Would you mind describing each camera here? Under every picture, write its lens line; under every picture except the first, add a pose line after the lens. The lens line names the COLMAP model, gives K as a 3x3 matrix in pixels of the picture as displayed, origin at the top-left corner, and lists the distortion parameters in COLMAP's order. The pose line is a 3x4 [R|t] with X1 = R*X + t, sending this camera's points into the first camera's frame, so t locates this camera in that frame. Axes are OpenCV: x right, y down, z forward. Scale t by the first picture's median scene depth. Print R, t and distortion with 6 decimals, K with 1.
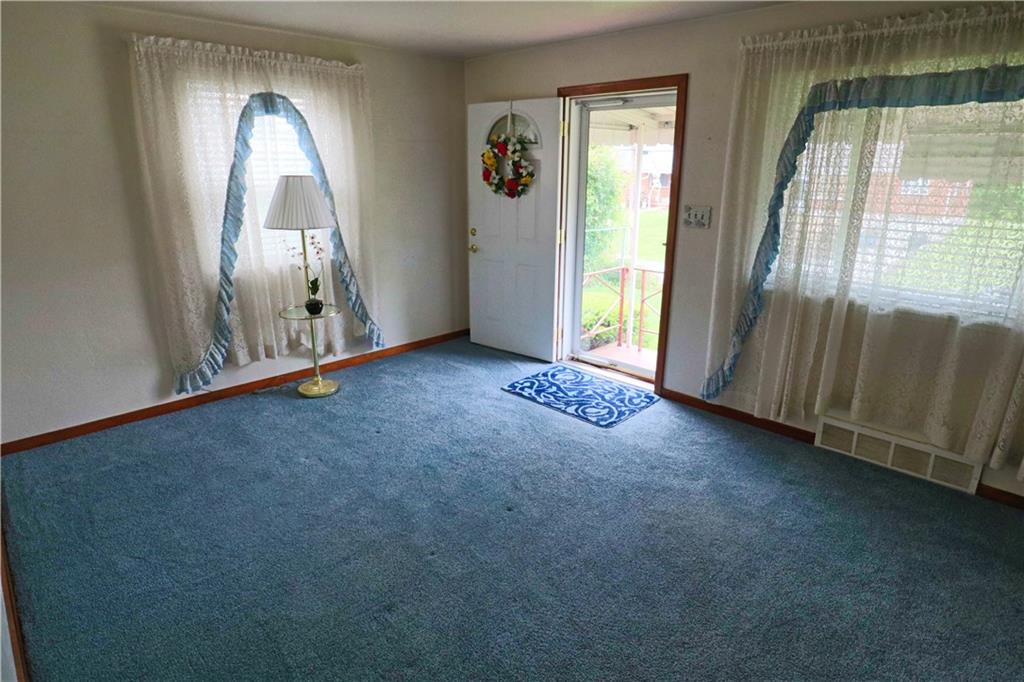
lens RADIAL K [[598.2, 0, 510.2], [0, 598.2, 336.2], [0, 0, 1]] dist [-0.000927, 0.000648]
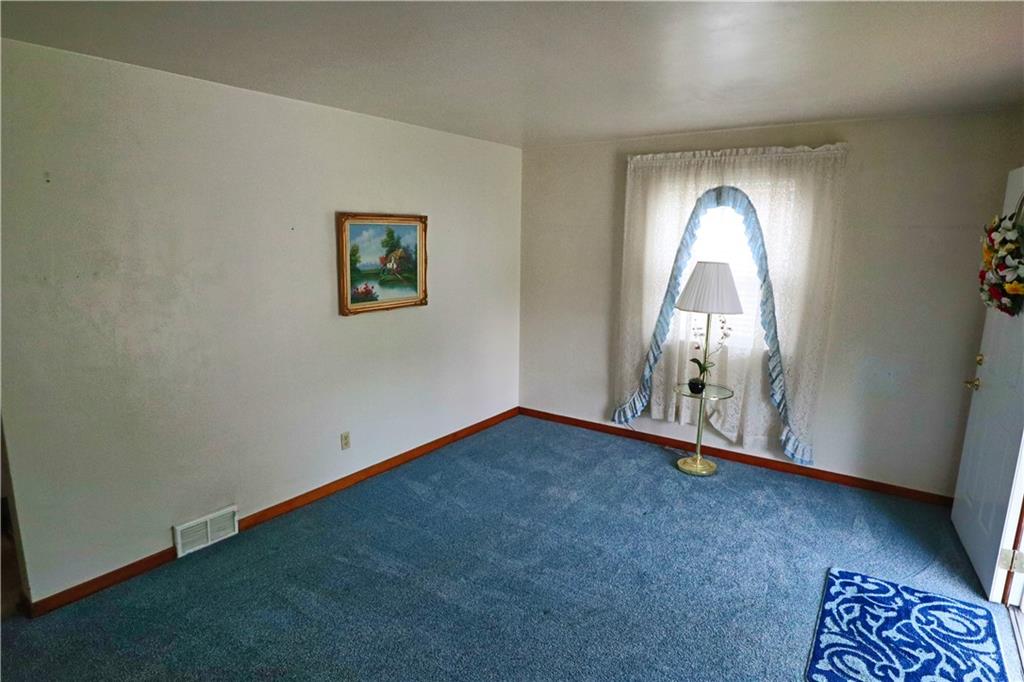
lens RADIAL K [[576.3, 0, 512.0], [0, 576.3, 341.0], [0, 0, 1]] dist [0.001066, 0.001019]
pose [[0.198898, 0.179683, -0.963407, 0.554283], [-0.287805, 0.950411, 0.117841, -0.148731], [0.936807, 0.253835, 0.240749, 0.444239]]
